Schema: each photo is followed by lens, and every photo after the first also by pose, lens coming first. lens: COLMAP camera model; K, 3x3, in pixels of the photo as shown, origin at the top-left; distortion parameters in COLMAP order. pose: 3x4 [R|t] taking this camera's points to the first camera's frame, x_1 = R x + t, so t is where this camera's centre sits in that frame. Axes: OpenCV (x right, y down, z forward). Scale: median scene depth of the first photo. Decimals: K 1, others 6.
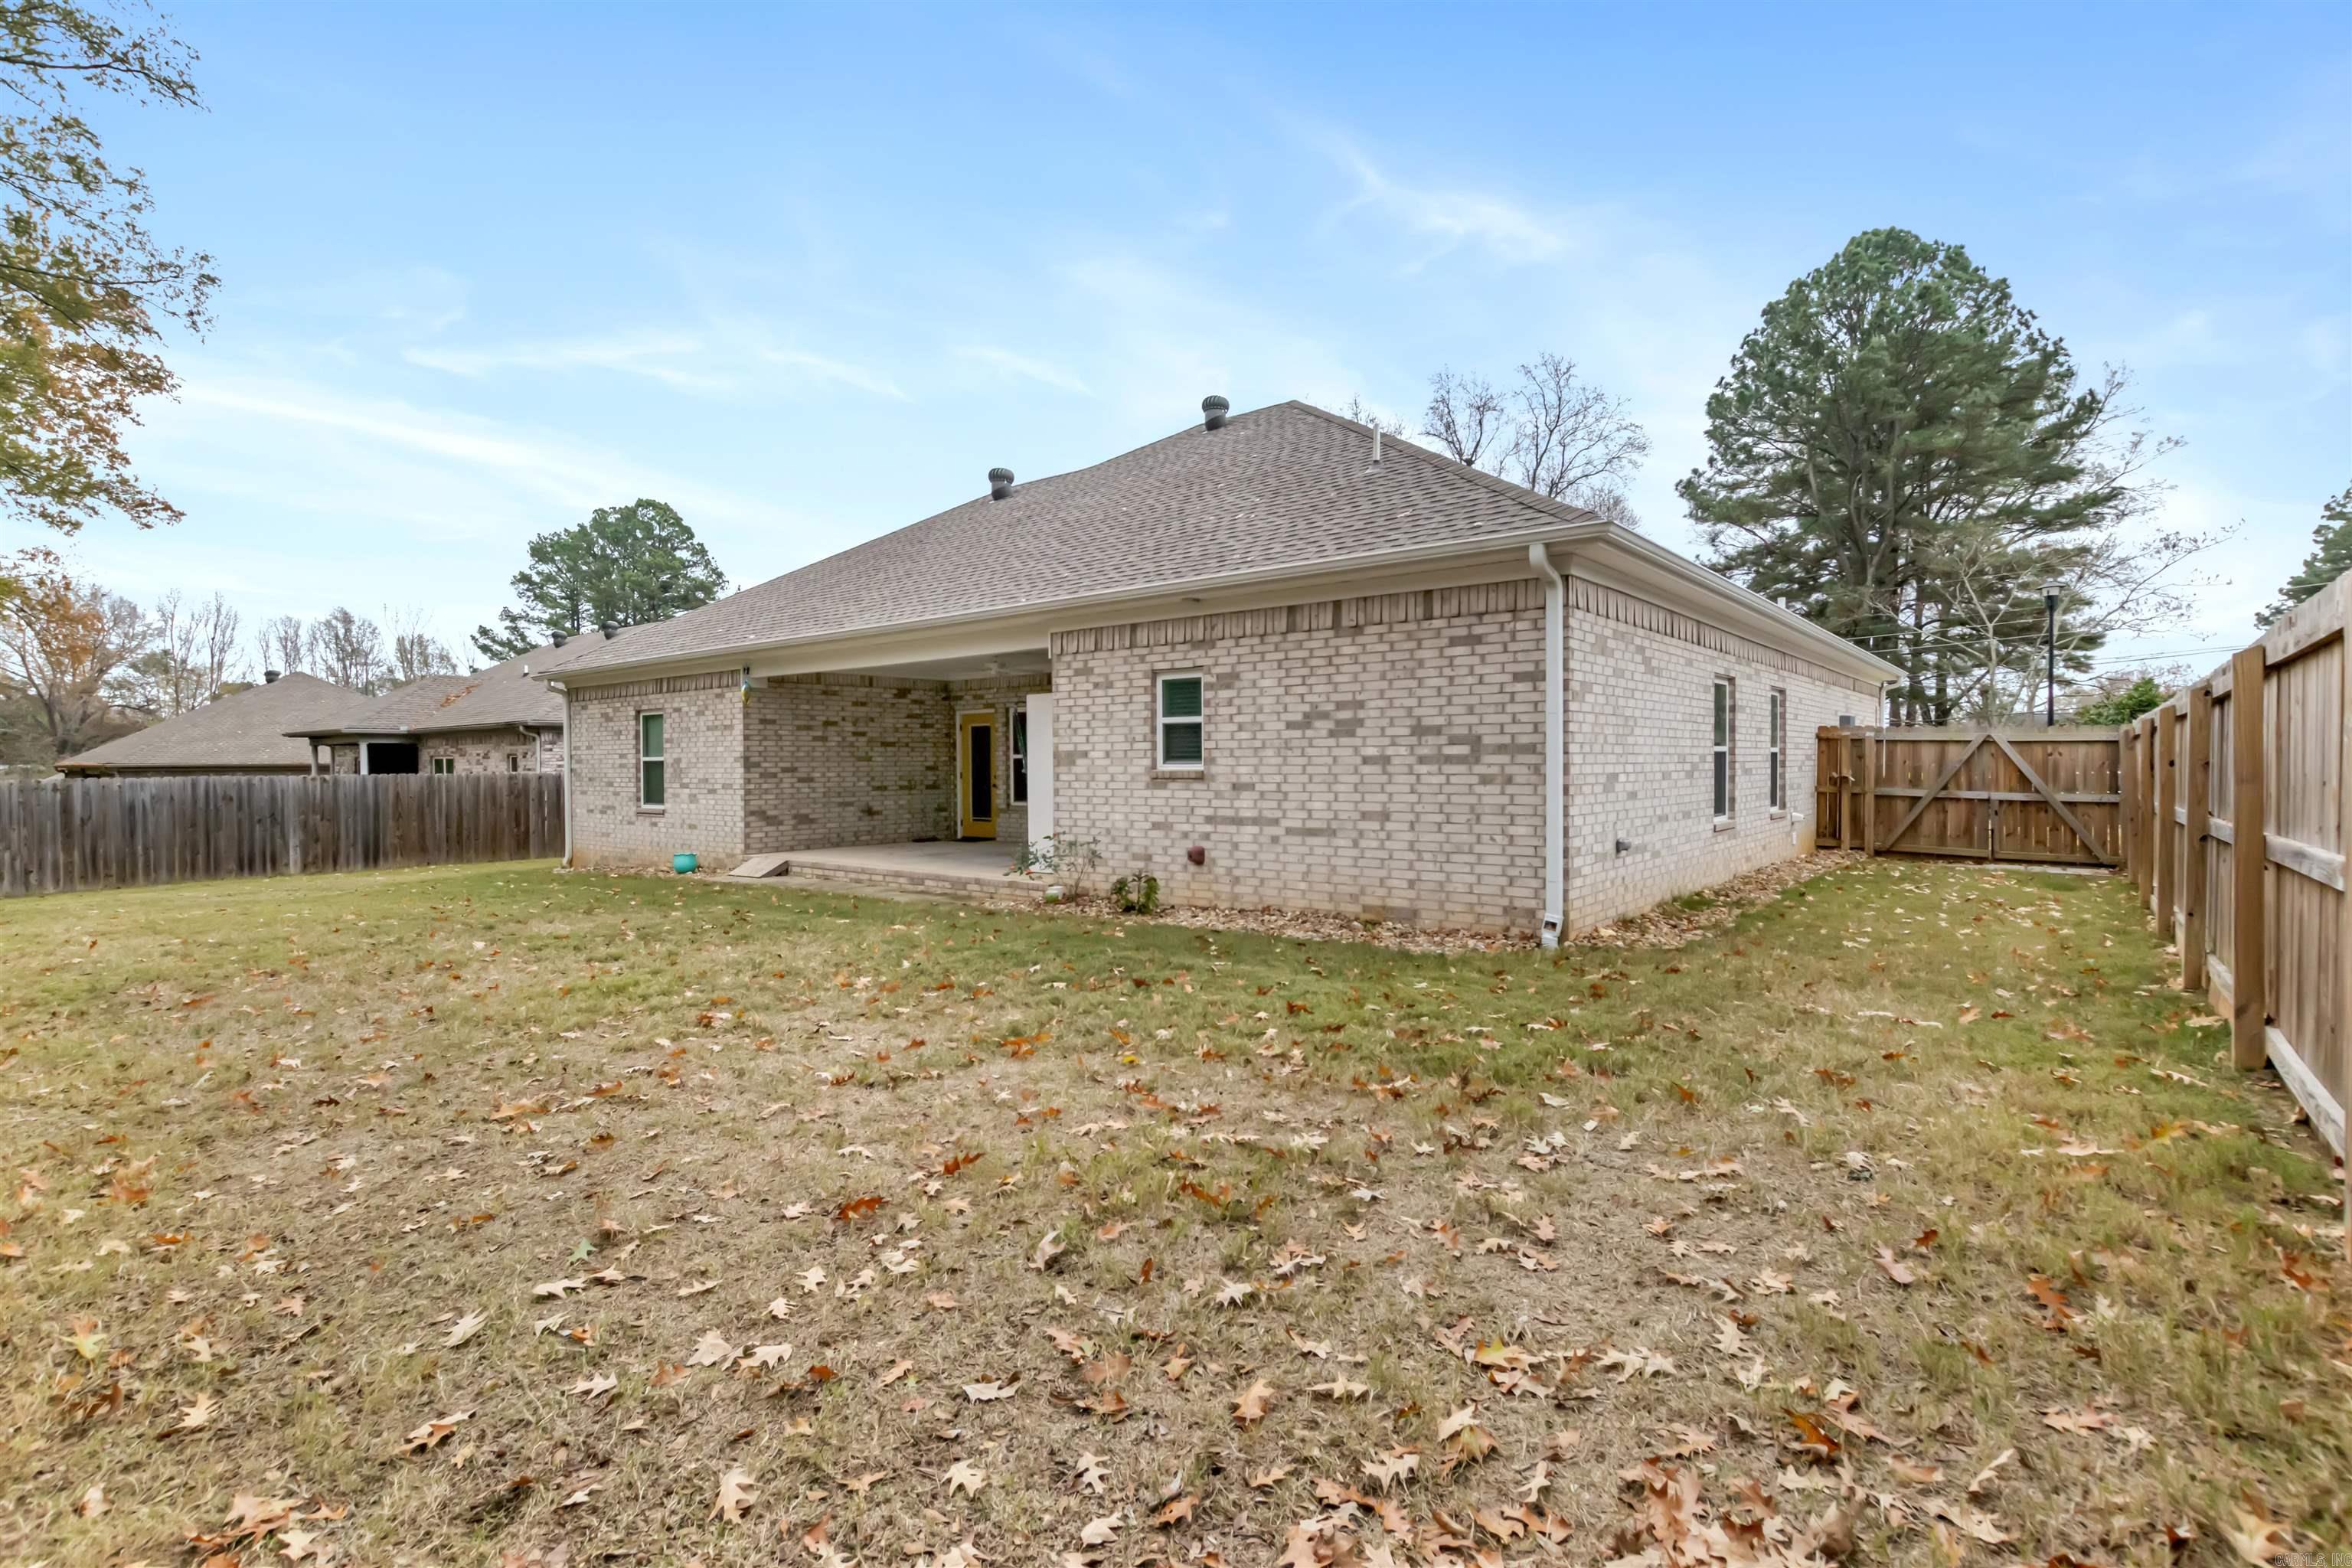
lens RADIAL K [[1106.6, 0, 1169.9], [0, 1106.6, 730.7], [0, 0, 1]] dist [0.000239, -0.000390]
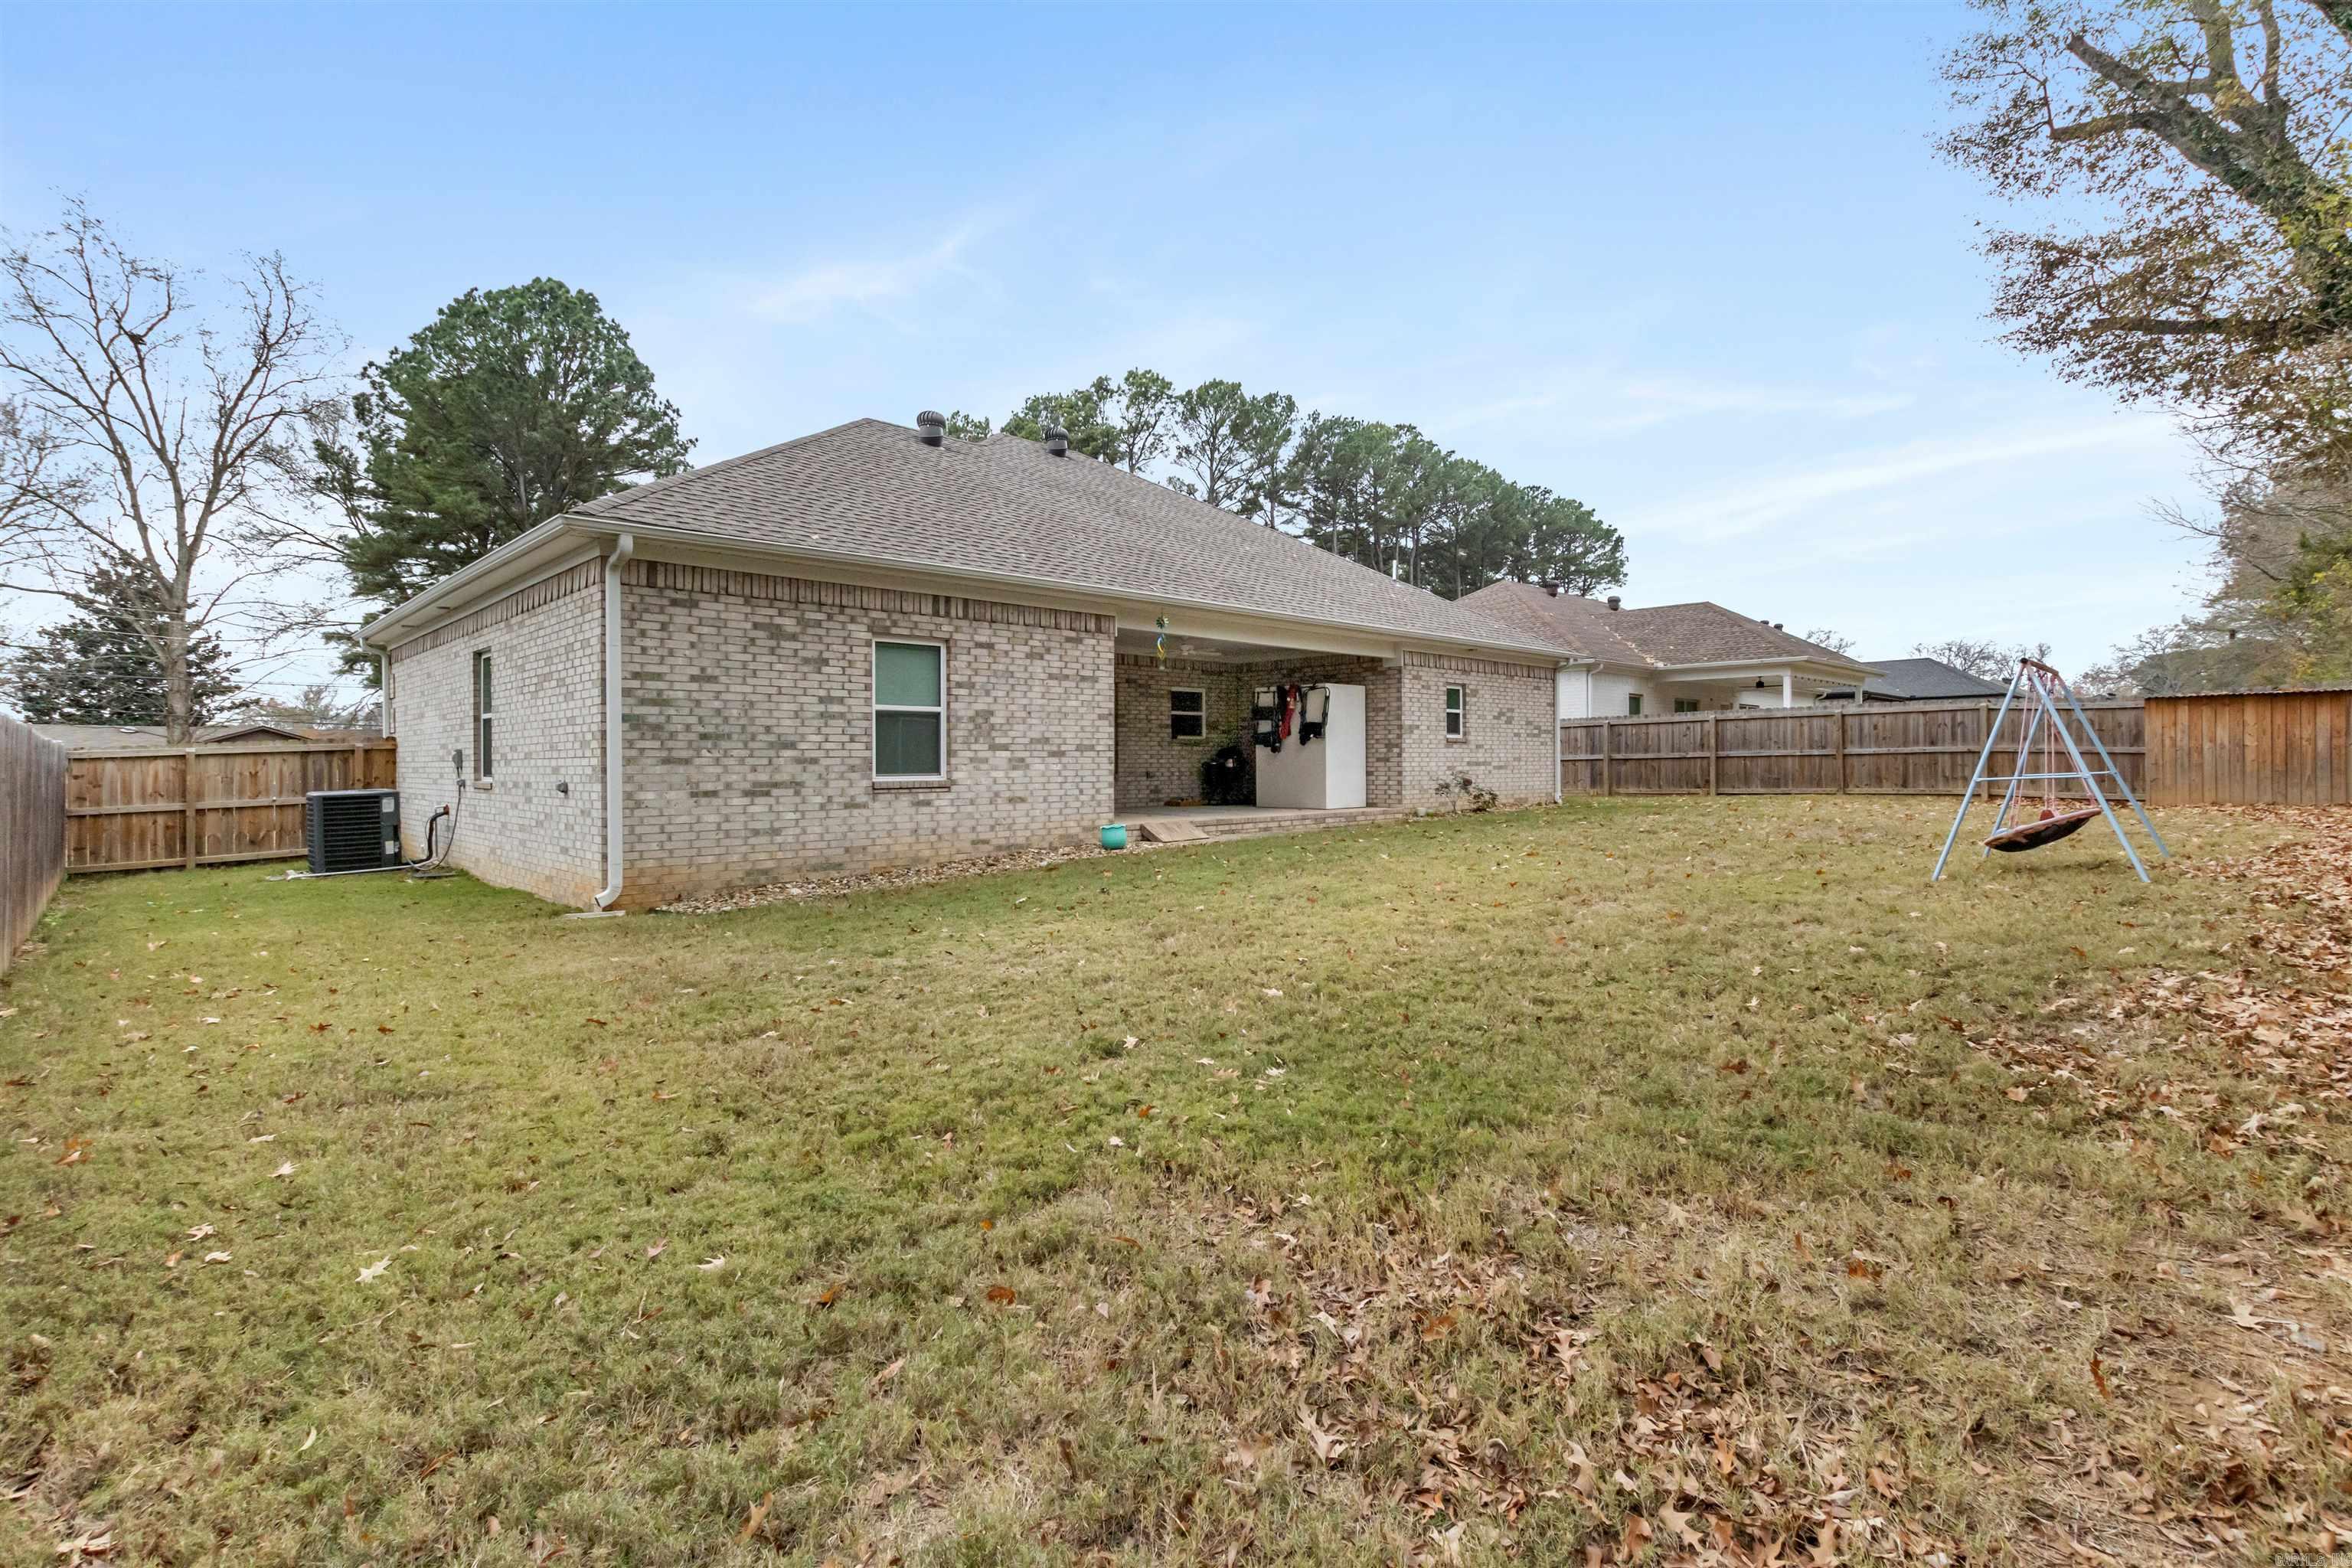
lens RADIAL K [[1106.6, 0, 1169.9], [0, 1106.6, 730.7], [0, 0, 1]] dist [0.000239, -0.000390]
pose [[0.103357, 0.036276, 0.993983, -1.285048], [-0.023595, 0.999143, -0.034011, 0.066712], [-0.994364, -0.019937, 0.104125, 0.870614]]
